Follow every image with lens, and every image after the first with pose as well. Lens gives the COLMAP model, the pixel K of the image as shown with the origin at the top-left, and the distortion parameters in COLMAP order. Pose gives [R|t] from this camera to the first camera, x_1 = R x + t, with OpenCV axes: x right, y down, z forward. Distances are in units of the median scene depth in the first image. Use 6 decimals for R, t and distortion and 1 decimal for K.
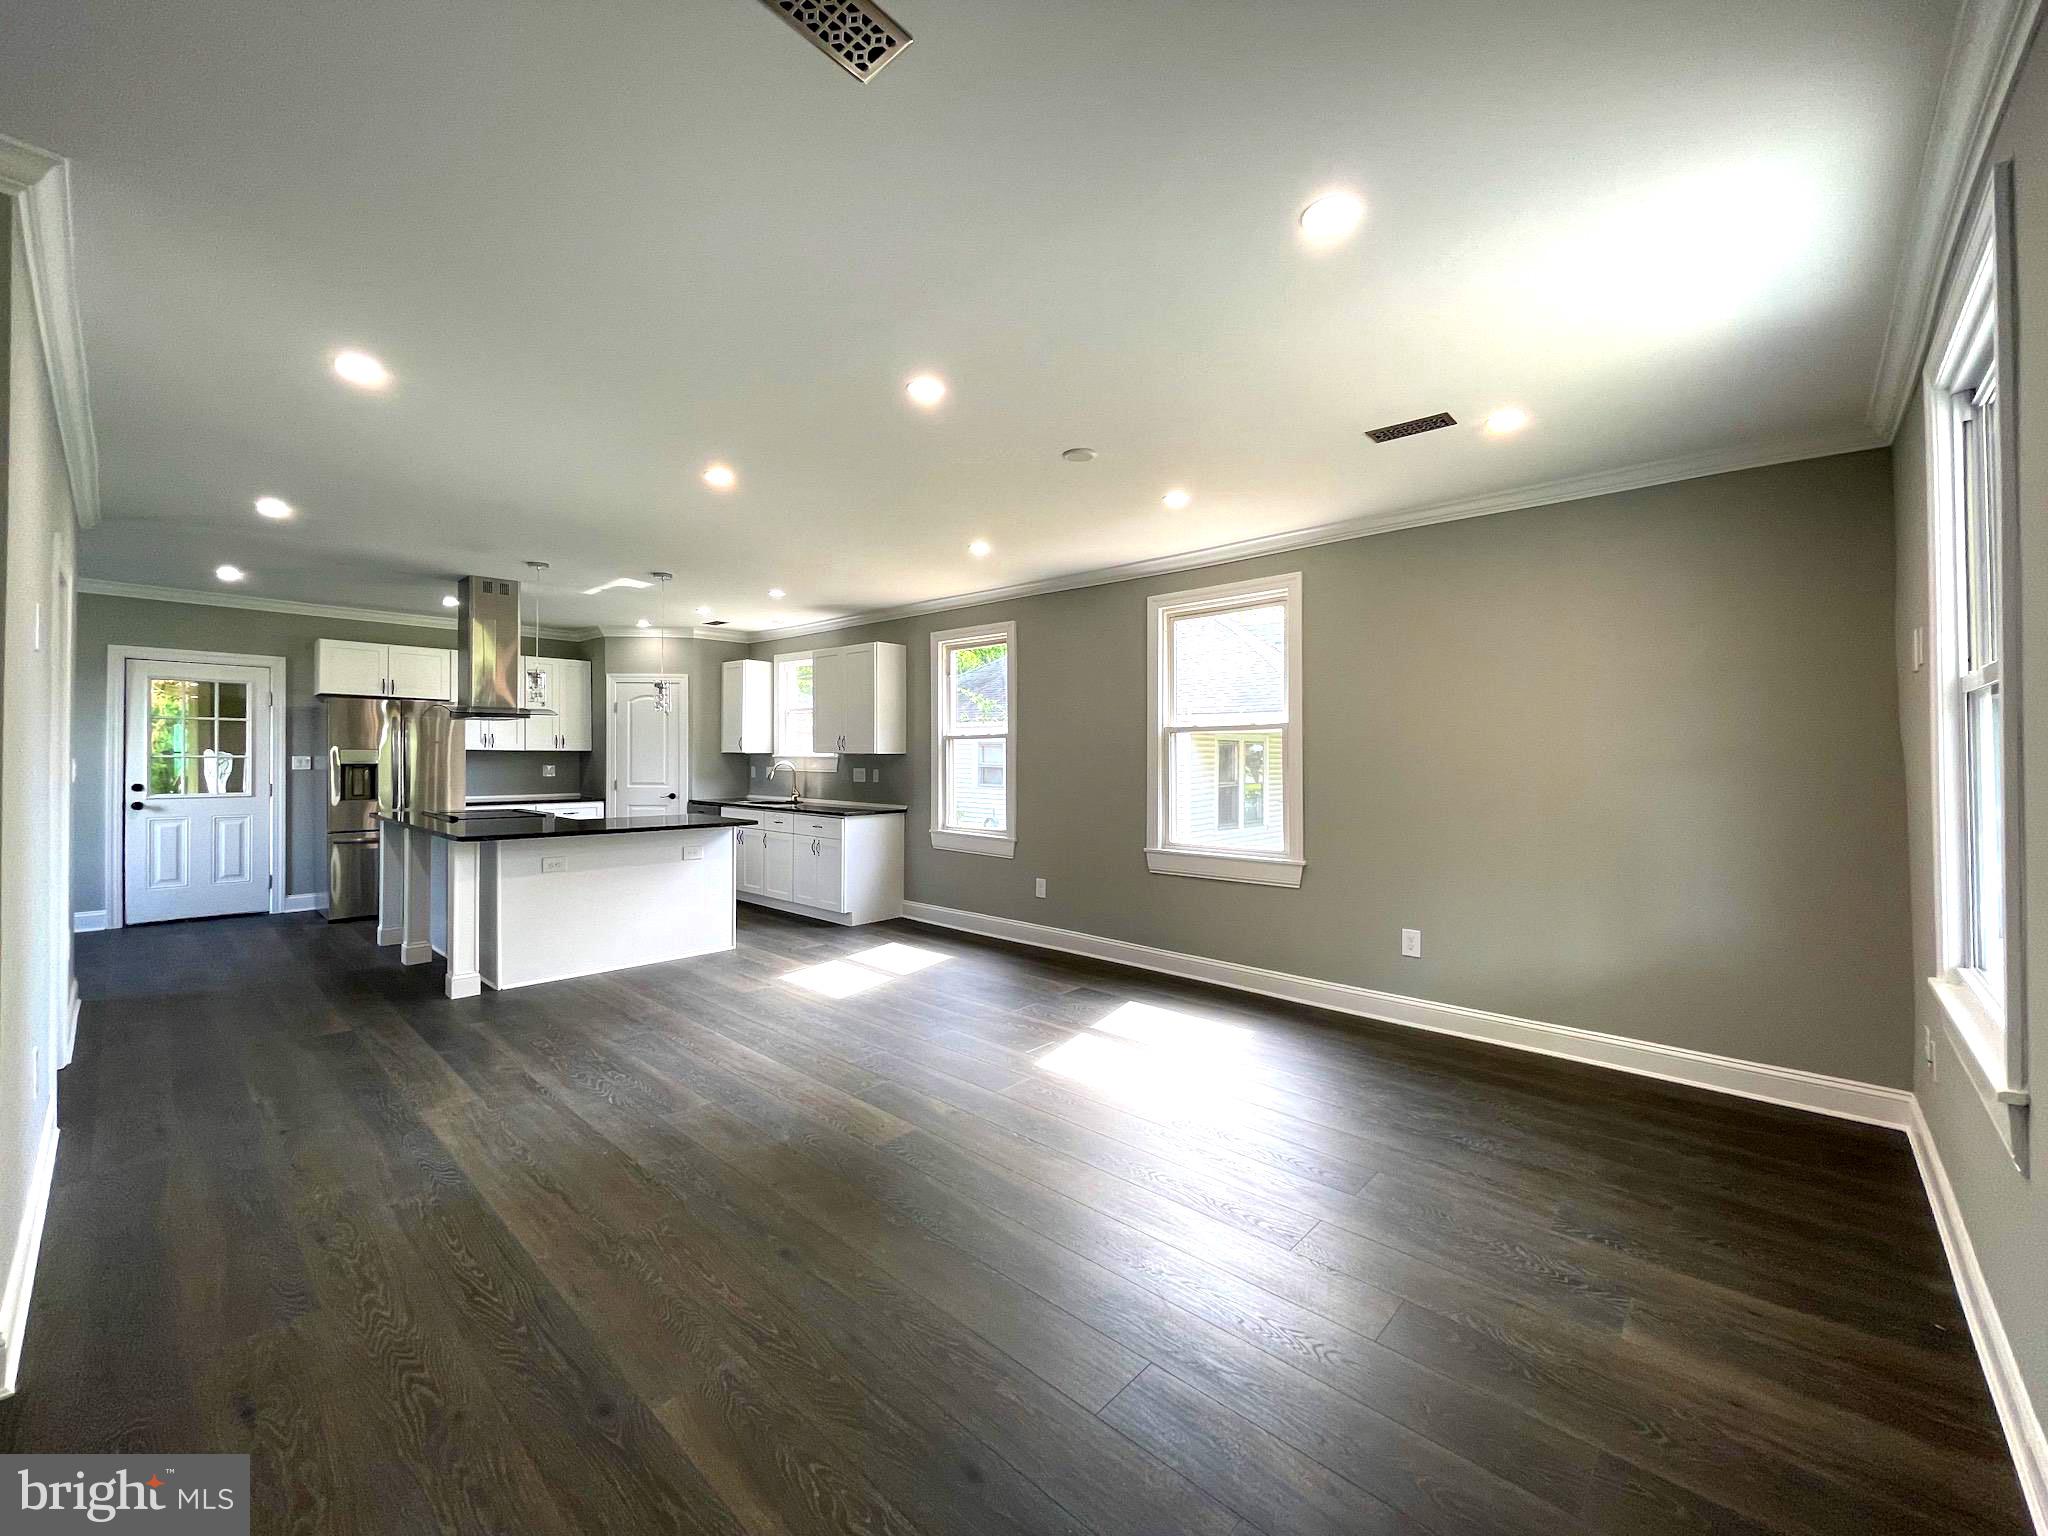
lens RADIAL K [[825.7, 0, 1023.9], [0, 825.7, 758.8], [0, 0, 1]] dist [-0.002800, 0.004196]
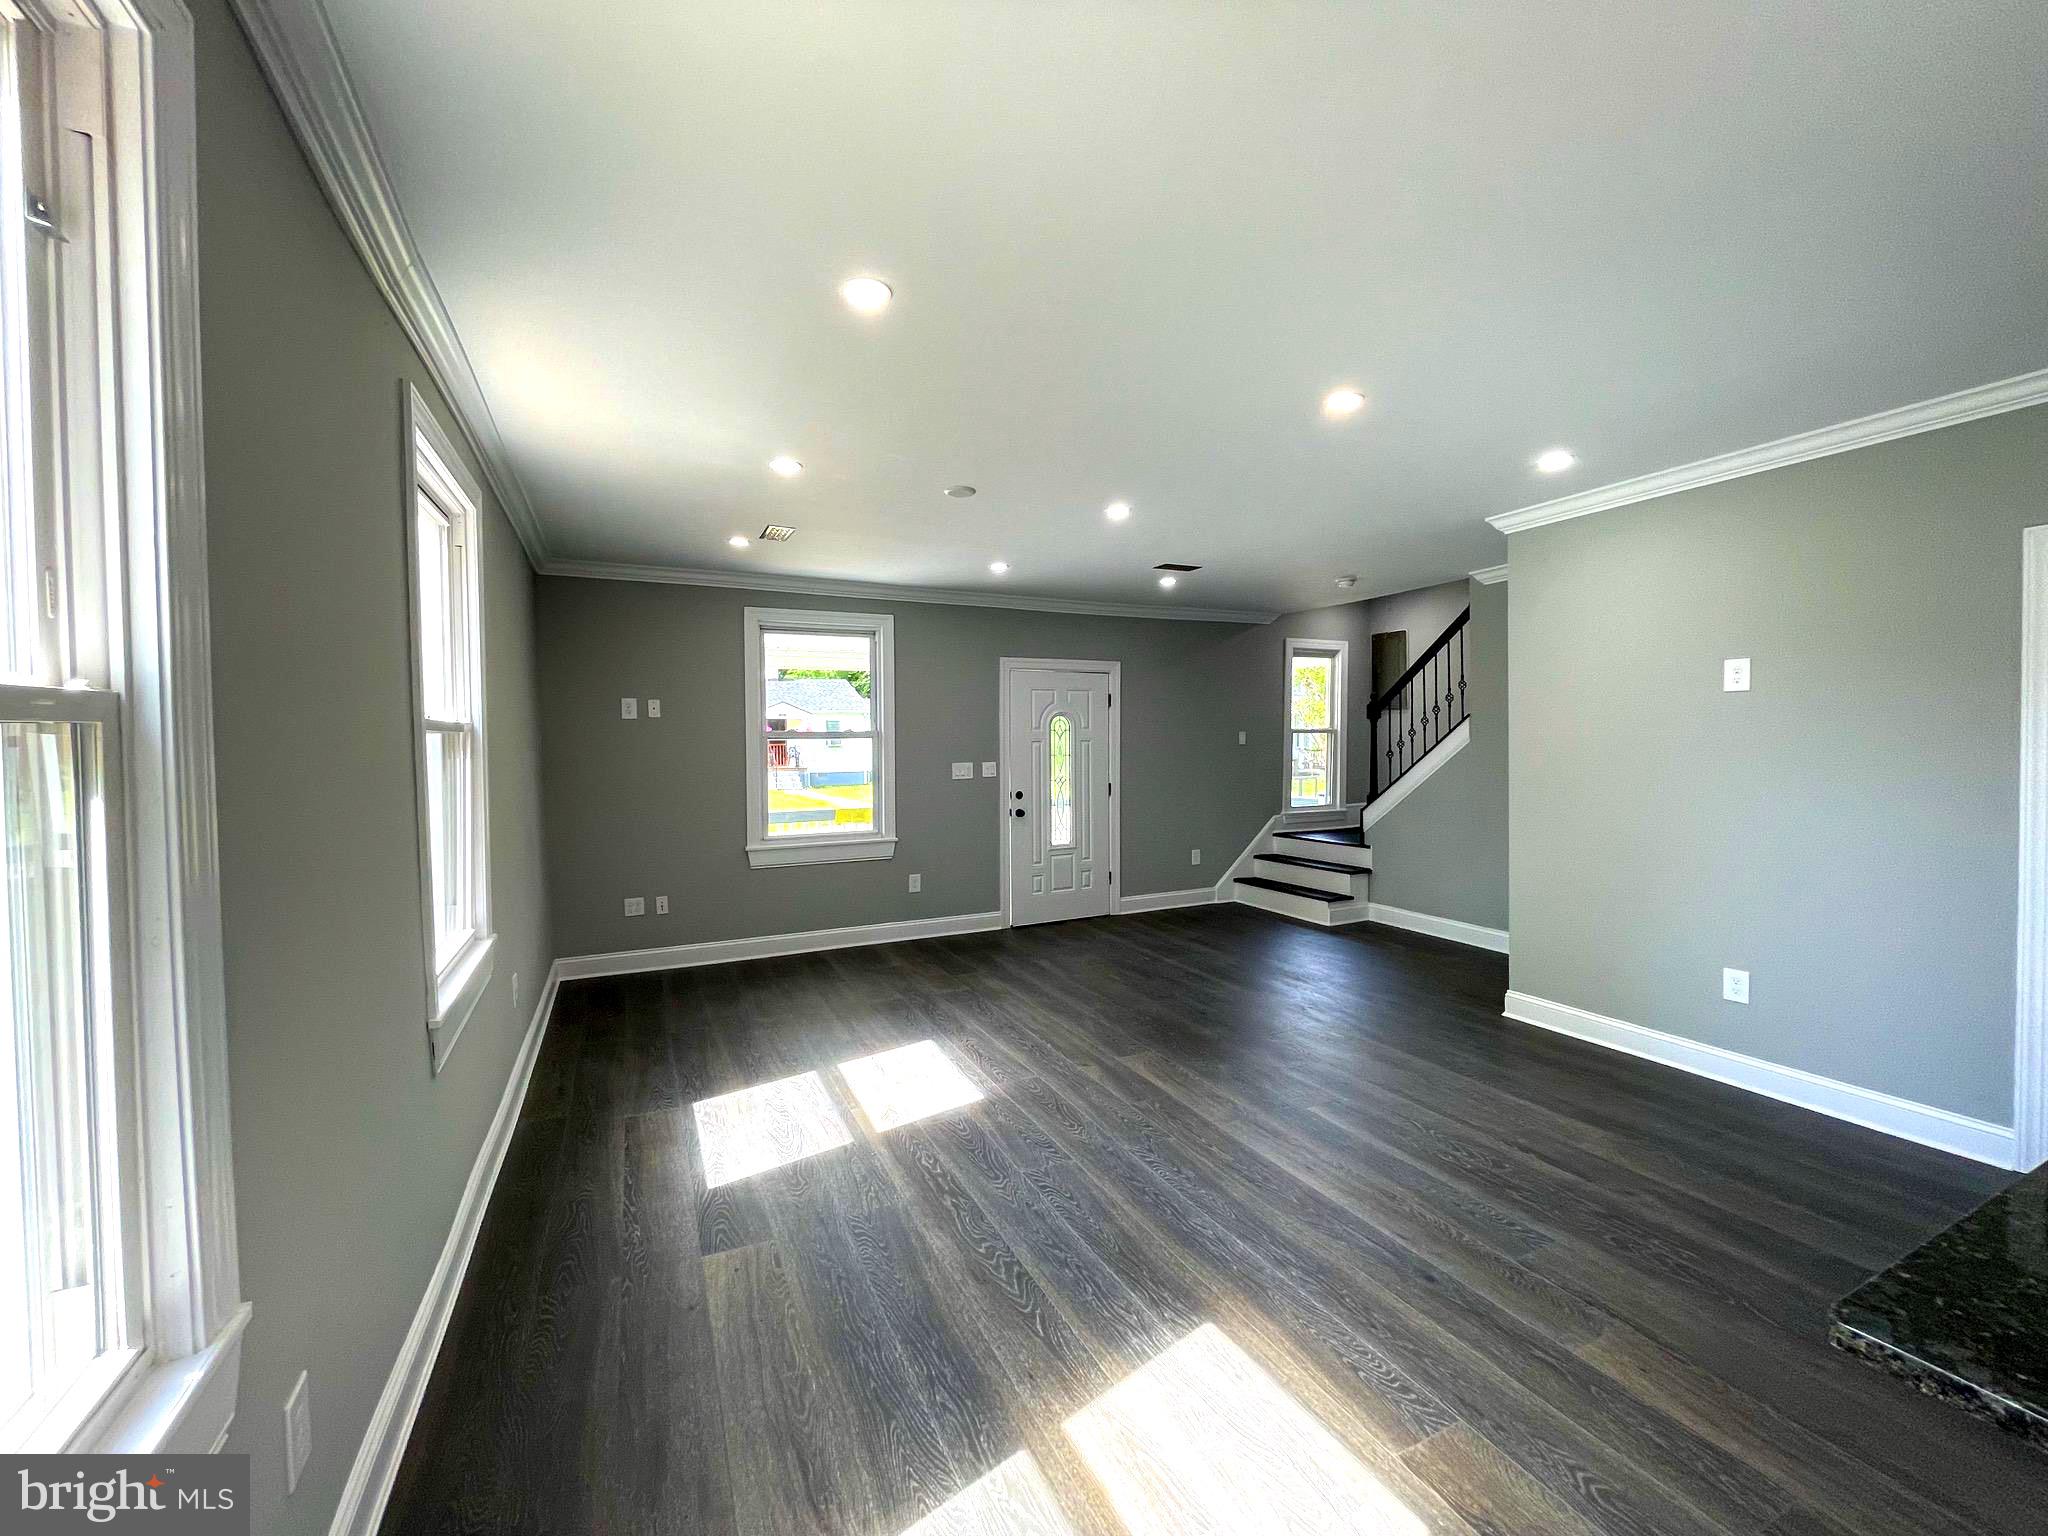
lens RADIAL K [[825.7, 0, 1023.9], [0, 825.7, 758.8], [0, 0, 1]] dist [-0.002800, 0.004196]
pose [[-0.928987, -0.002737, 0.370103, -0.222343], [0.005864, 0.999738, 0.022113, -0.020217], [-0.370066, 0.022713, -0.928728, 1.064831]]
